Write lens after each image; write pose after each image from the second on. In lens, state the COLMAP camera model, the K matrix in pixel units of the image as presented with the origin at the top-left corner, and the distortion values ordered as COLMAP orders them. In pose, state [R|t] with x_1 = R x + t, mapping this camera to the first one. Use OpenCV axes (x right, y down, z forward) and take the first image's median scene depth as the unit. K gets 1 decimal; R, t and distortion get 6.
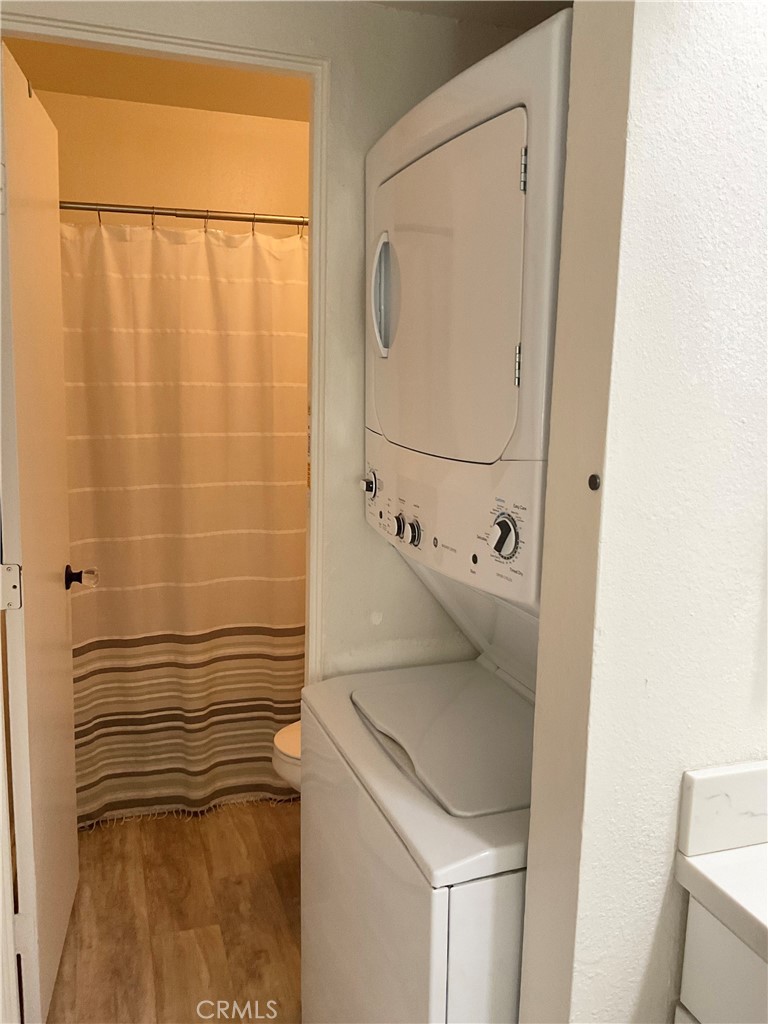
lens RADIAL K [[843.6, 0, 391.2], [0, 843.6, 513.6], [0, 0, 1]] dist [0.069159, -0.137033]
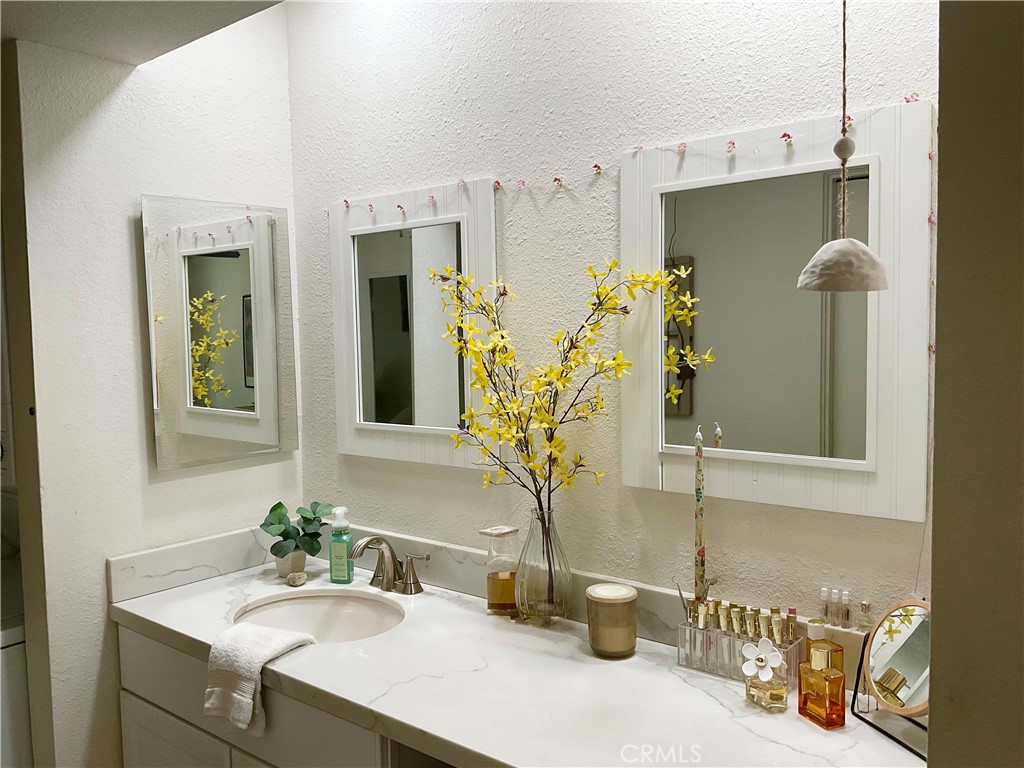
lens RADIAL K [[843.6, 0, 512.0], [0, 843.6, 384.0], [0, 0, 1]] dist [0.069159, -0.137033]
pose [[0.843916, -0.073221, 0.531456, 0.055114], [0.123453, 0.990561, -0.059561, 0.061511], [-0.522078, 0.115874, 0.844989, -0.493058]]
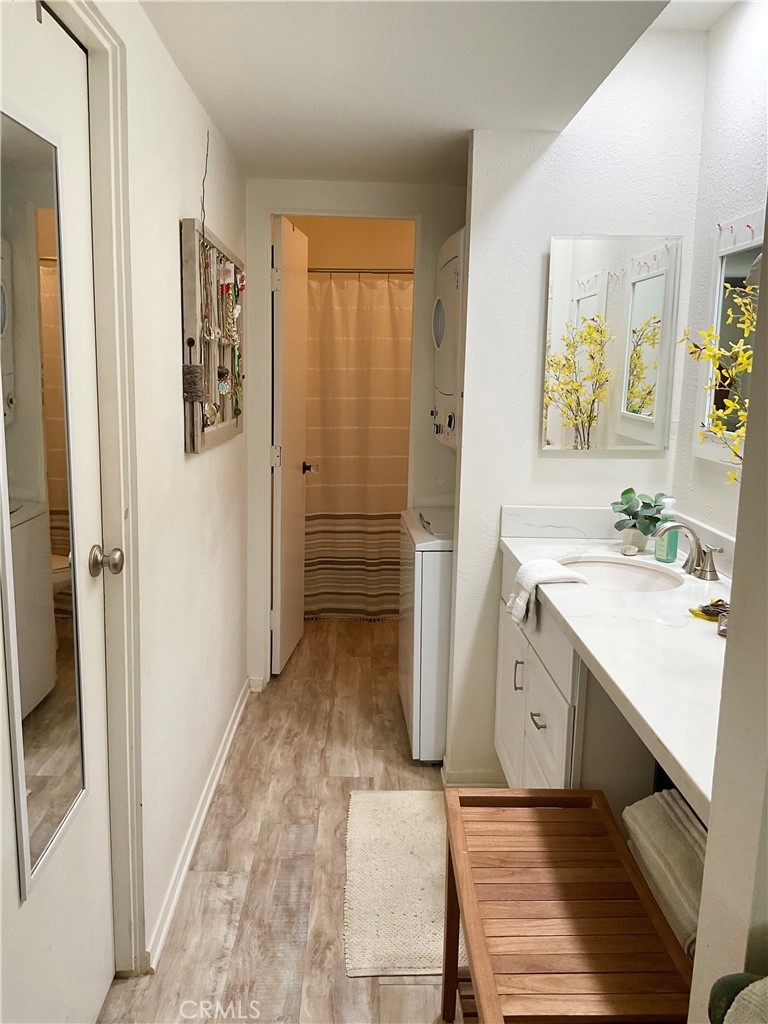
lens RADIAL K [[843.6, 0, 391.2], [0, 843.6, 513.6], [0, 0, 1]] dist [0.069159, -0.137033]
pose [[0.956420, 0.047132, -0.288167, 0.341467], [-0.046182, 0.998882, 0.010099, 0.139615], [0.288321, 0.003649, 0.957527, -0.725933]]
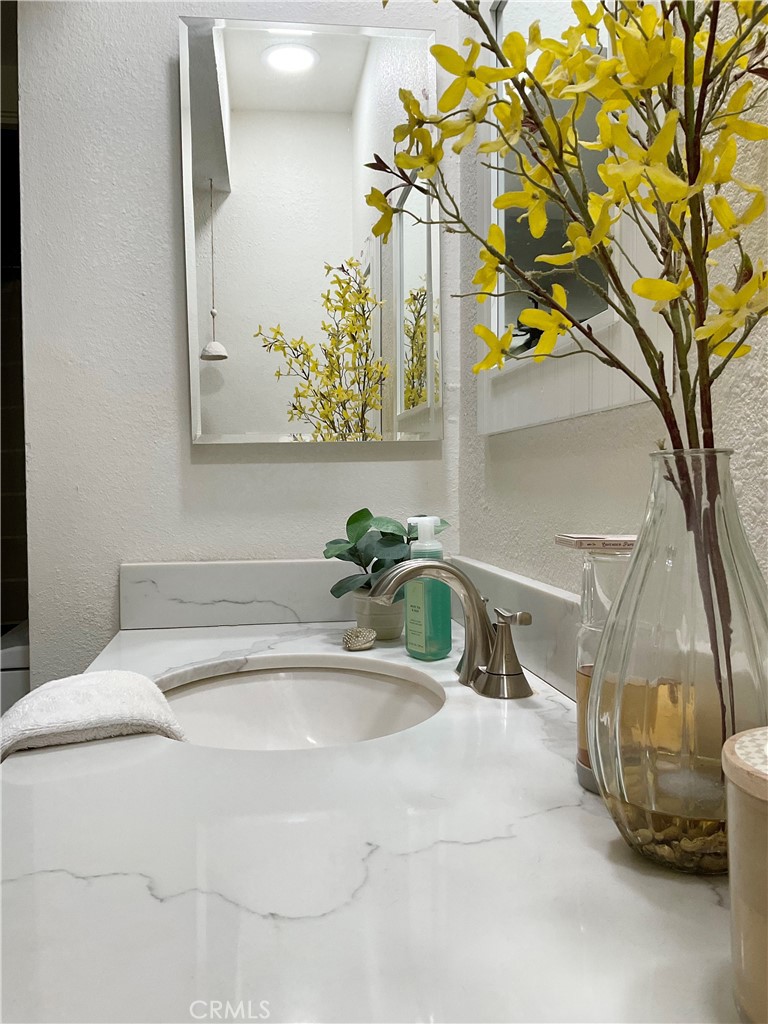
lens RADIAL K [[843.6, 0, 391.2], [0, 843.6, 513.6], [0, 0, 1]] dist [0.069159, -0.137033]
pose [[0.984967, -0.029666, -0.170178, 0.427286], [0.007184, 0.991326, -0.131231, 0.175575], [0.172595, 0.128035, 0.976636, -0.090065]]
